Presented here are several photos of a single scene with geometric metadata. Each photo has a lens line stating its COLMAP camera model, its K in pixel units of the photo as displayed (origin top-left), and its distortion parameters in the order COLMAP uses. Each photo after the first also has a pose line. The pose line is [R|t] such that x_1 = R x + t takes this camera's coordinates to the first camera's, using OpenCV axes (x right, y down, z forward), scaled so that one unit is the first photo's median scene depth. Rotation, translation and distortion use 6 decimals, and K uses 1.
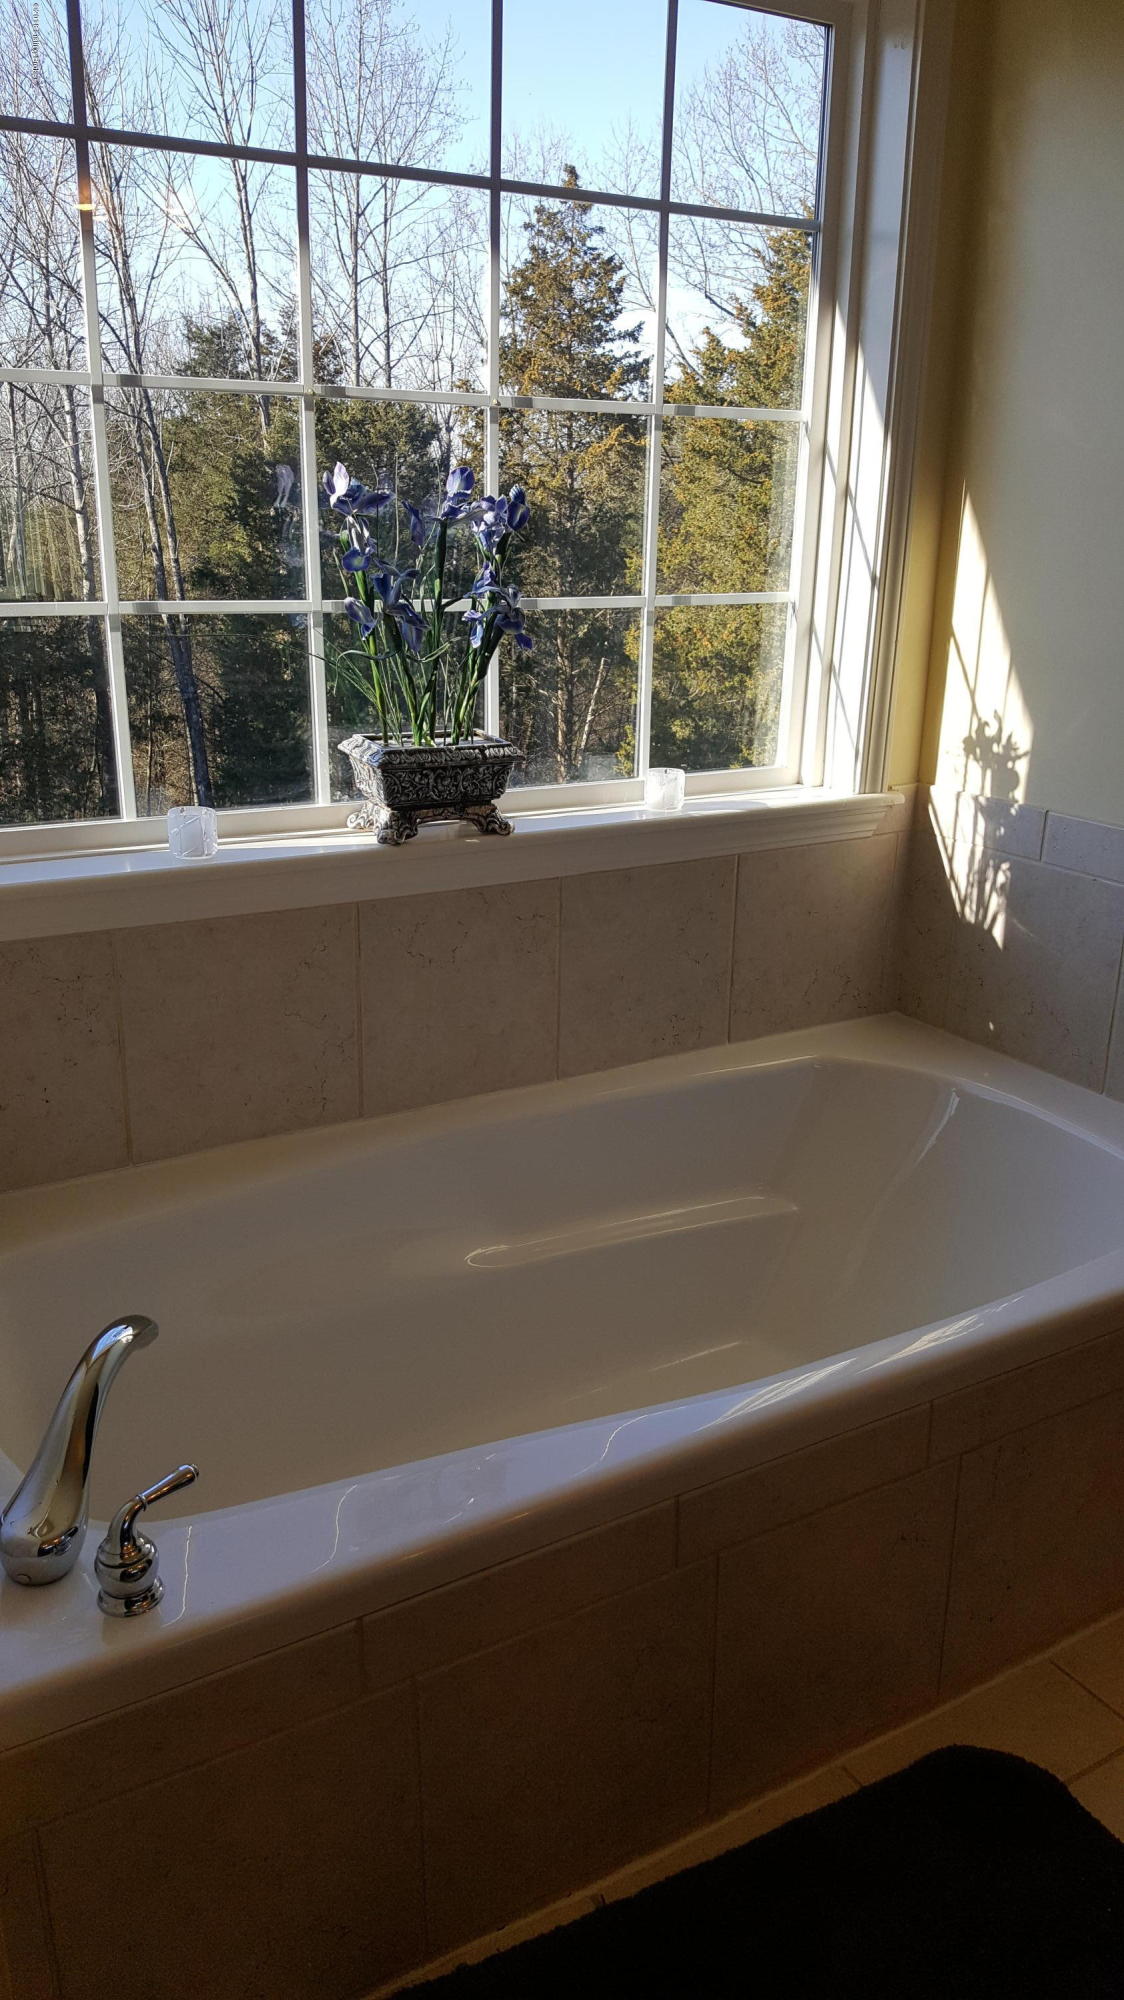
lens RADIAL K [[1480.1, 0, 548.8], [0, 1480.1, 1000.1], [0, 0, 1]] dist [-0.027058, -0.004955]
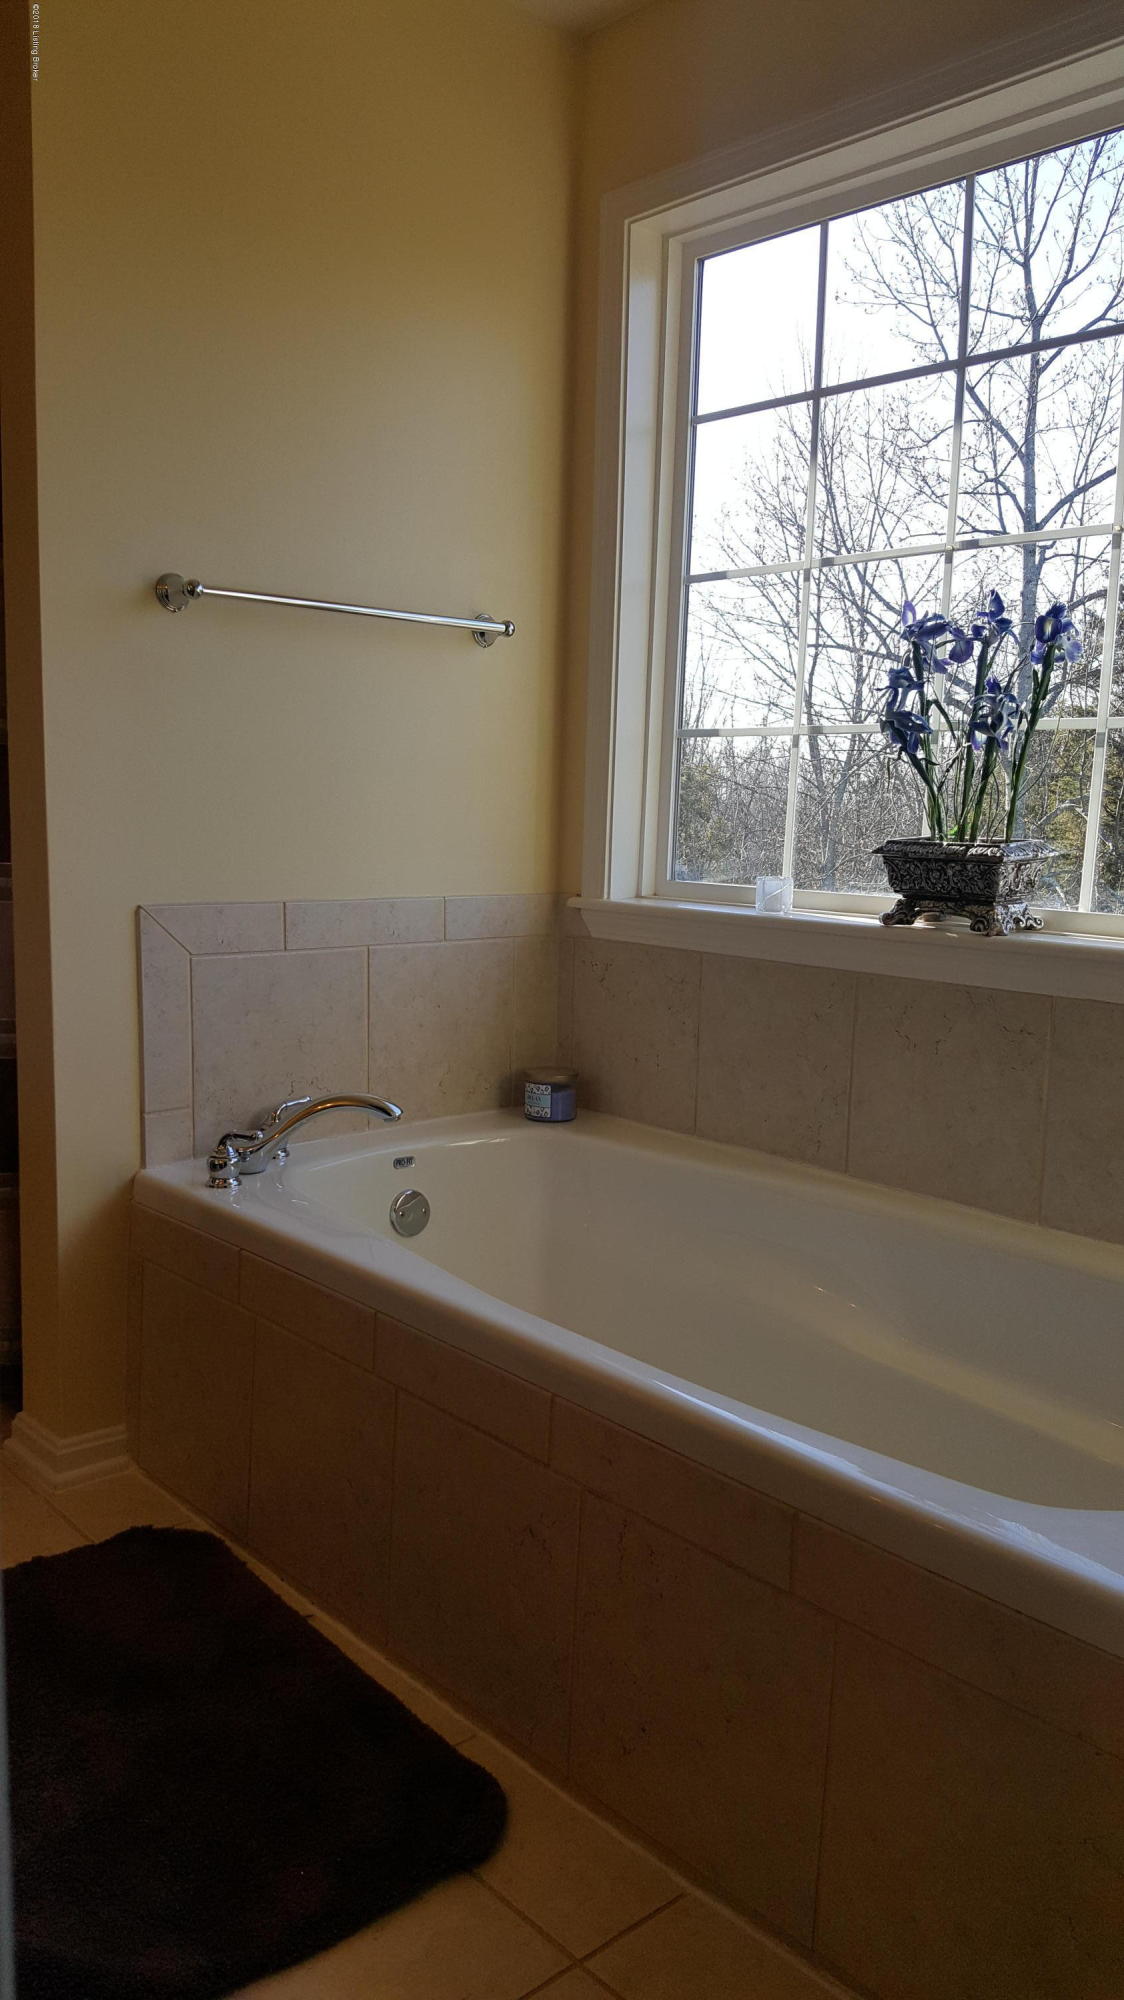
lens RADIAL K [[1480.1, 0, 548.8], [0, 1480.1, 1000.1], [0, 0, 1]] dist [-0.027058, -0.004955]
pose [[0.204381, 0.115401, -0.972065, 0.932647], [-0.337847, 0.940325, 0.040599, -0.011665], [0.918743, 0.320111, 0.231173, 0.532284]]
